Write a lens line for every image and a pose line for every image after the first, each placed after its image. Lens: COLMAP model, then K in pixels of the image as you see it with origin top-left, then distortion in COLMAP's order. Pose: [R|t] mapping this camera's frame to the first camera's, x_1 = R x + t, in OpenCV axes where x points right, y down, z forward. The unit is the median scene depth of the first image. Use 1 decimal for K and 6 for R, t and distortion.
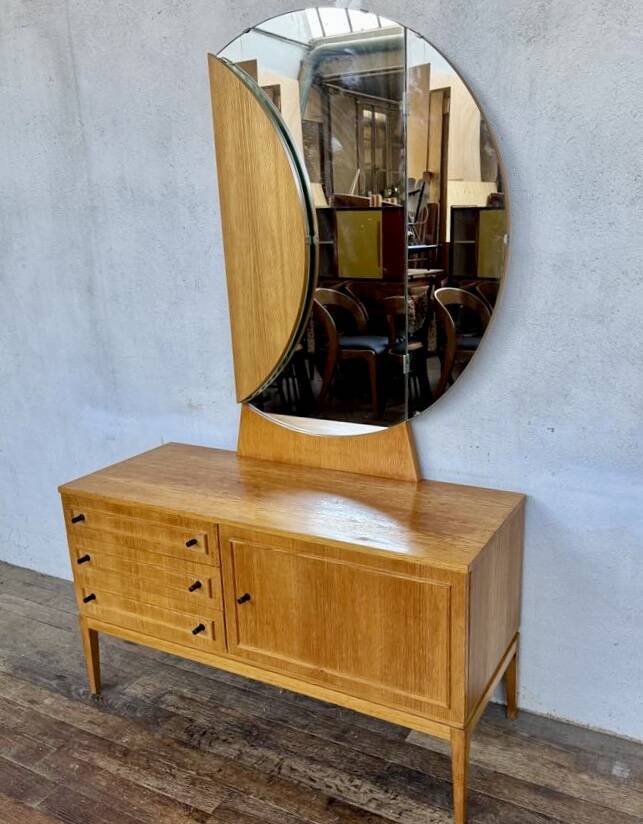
lens RADIAL K [[725.3, 0, 359.0], [0, 725.3, 438.5], [0, 0, 1]] dist [0.054769, -0.094578]
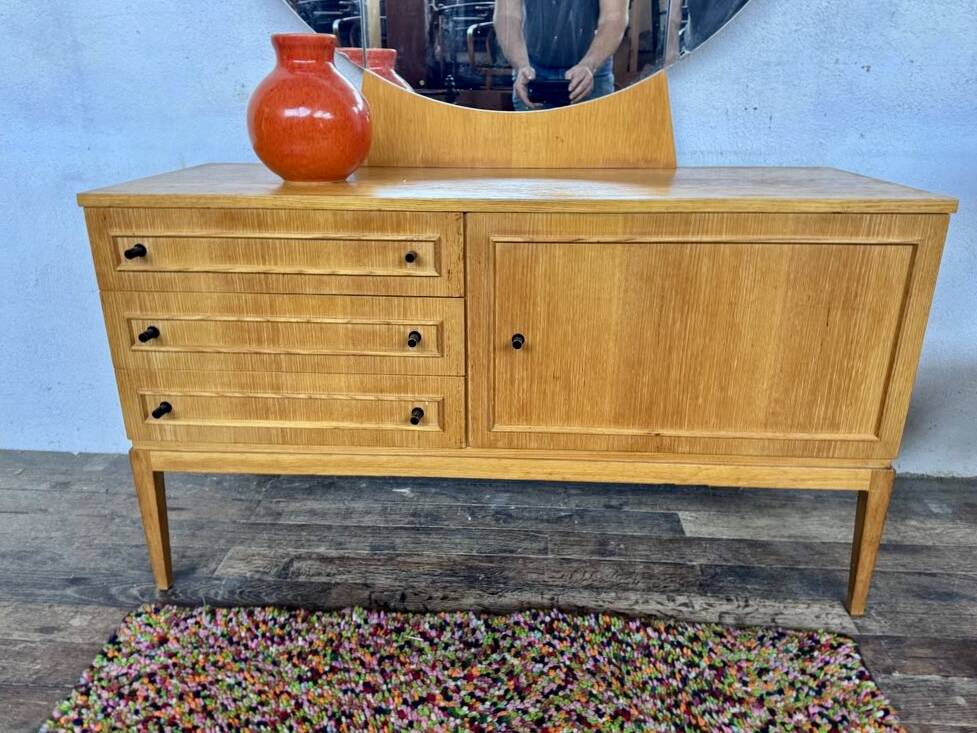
lens RADIAL K [[725.5, 0, 488.5], [0, 725.5, 366.5], [0, 0, 1]] dist [0.080871, -0.129239]
pose [[0.912499, -0.120367, 0.390970, -0.385359], [0.095669, 0.992020, 0.082125, 0.178259], [-0.397735, -0.037535, 0.916732, 0.442127]]
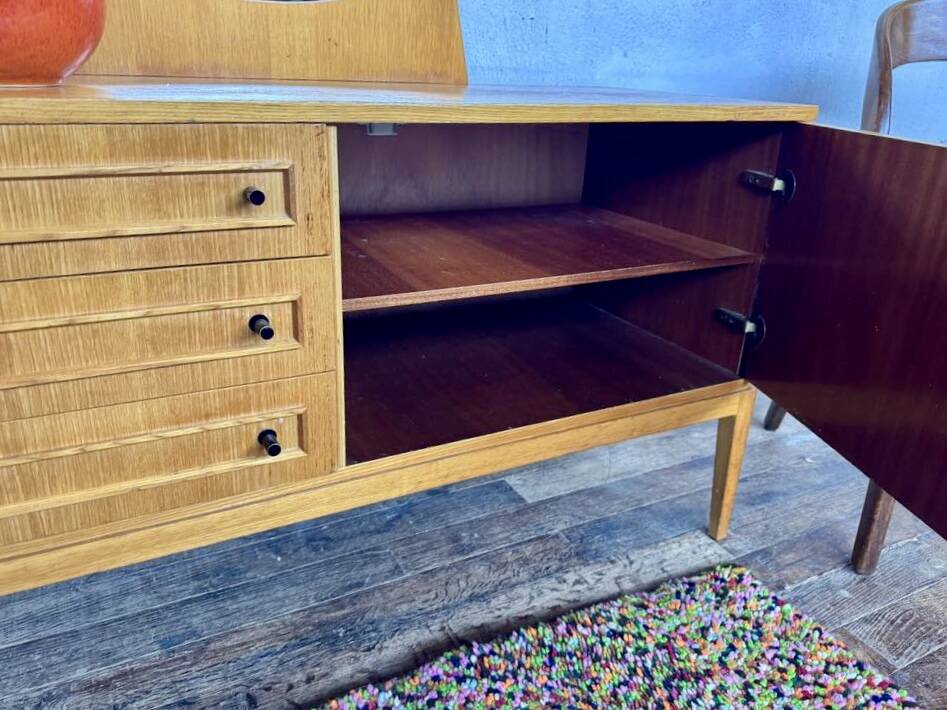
lens RADIAL K [[729.4, 0, 471.8], [0, 729.4, 358.6], [0, 0, 1]] dist [0.066471, -0.104794]
pose [[0.570424, -0.268885, 0.776091, -0.443384], [0.181910, 0.962789, 0.199866, 0.159198], [-0.800953, 0.027170, 0.598110, 0.674661]]
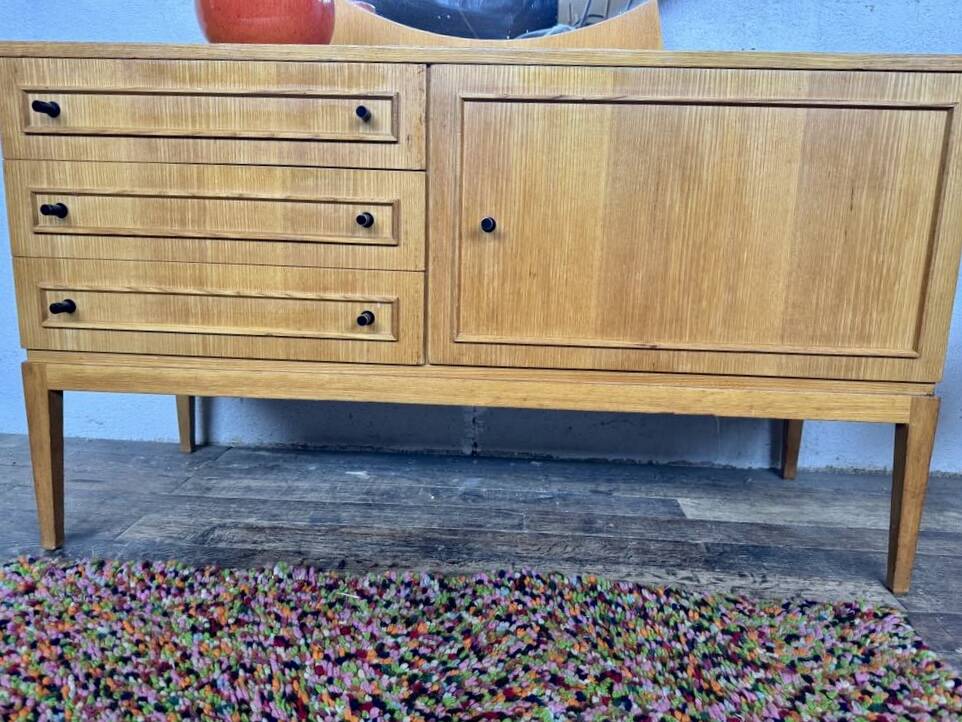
lens RADIAL K [[726.6, 0, 484.5], [0, 726.6, 360.0], [0, 0, 1]] dist [0.062092, -0.091881]
pose [[0.911578, -0.033565, 0.409754, -0.343412], [0.069857, 0.994814, -0.073921, 0.327313], [-0.405148, 0.096009, 0.909196, 0.523810]]
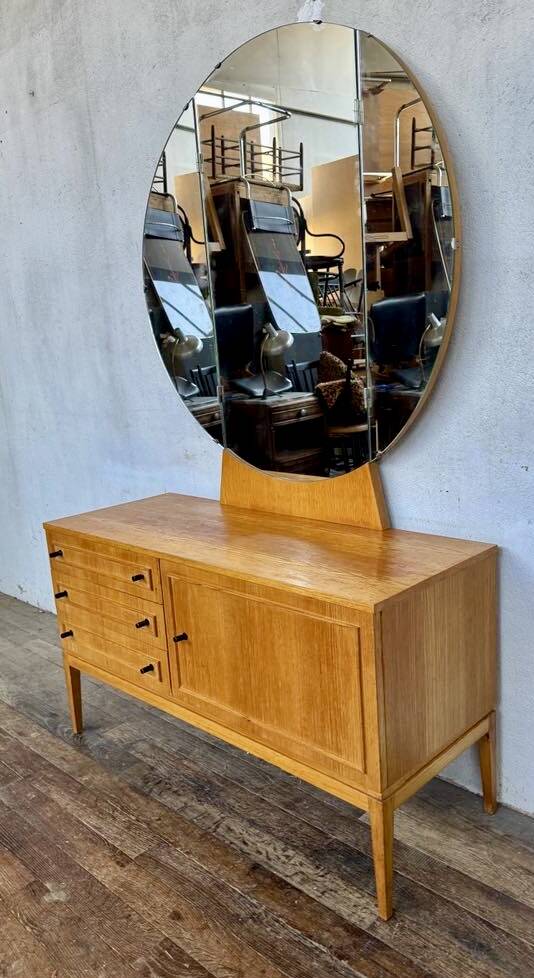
lens RADIAL K [[729.1, 0, 290.3], [0, 729.1, 507.8], [0, 0, 1]] dist [0.059301, -0.100335]
pose [[0.960751, 0.028643, -0.275931, 0.227385], [-0.042891, 0.998032, -0.045739, 0.081427], [0.274077, 0.055779, 0.960089, 0.096310]]
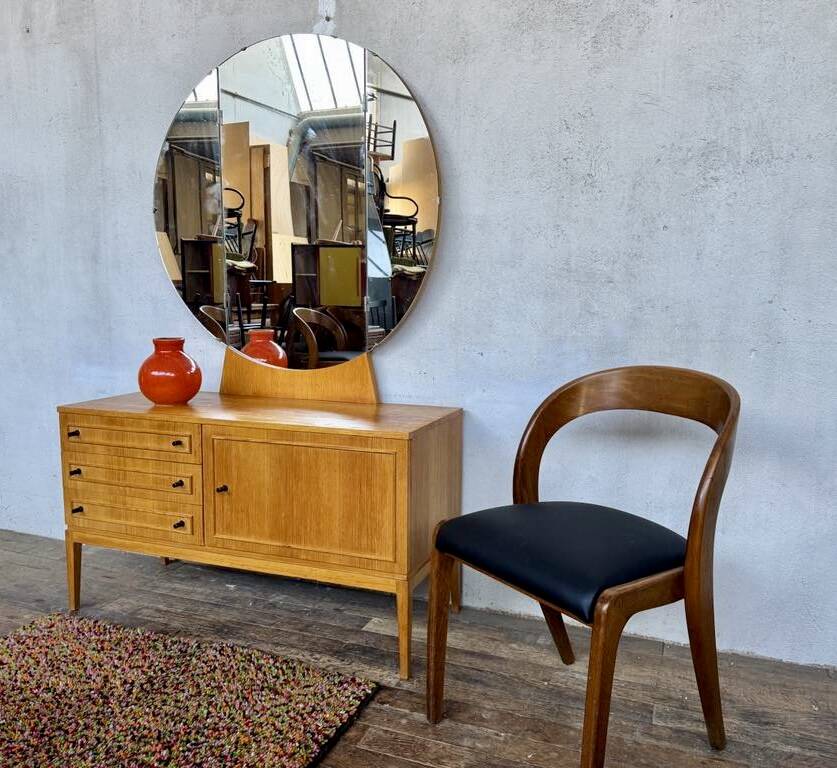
lens RADIAL K [[721.5, 0, 426.1], [0, 721.5, 375.1], [0, 0, 1]] dist [0.076600, -0.120231]
pose [[0.993337, 0.016576, 0.114046, 0.028066], [0.003946, 0.984130, -0.177407, 0.233050], [-0.115176, 0.176675, 0.977507, -0.191610]]
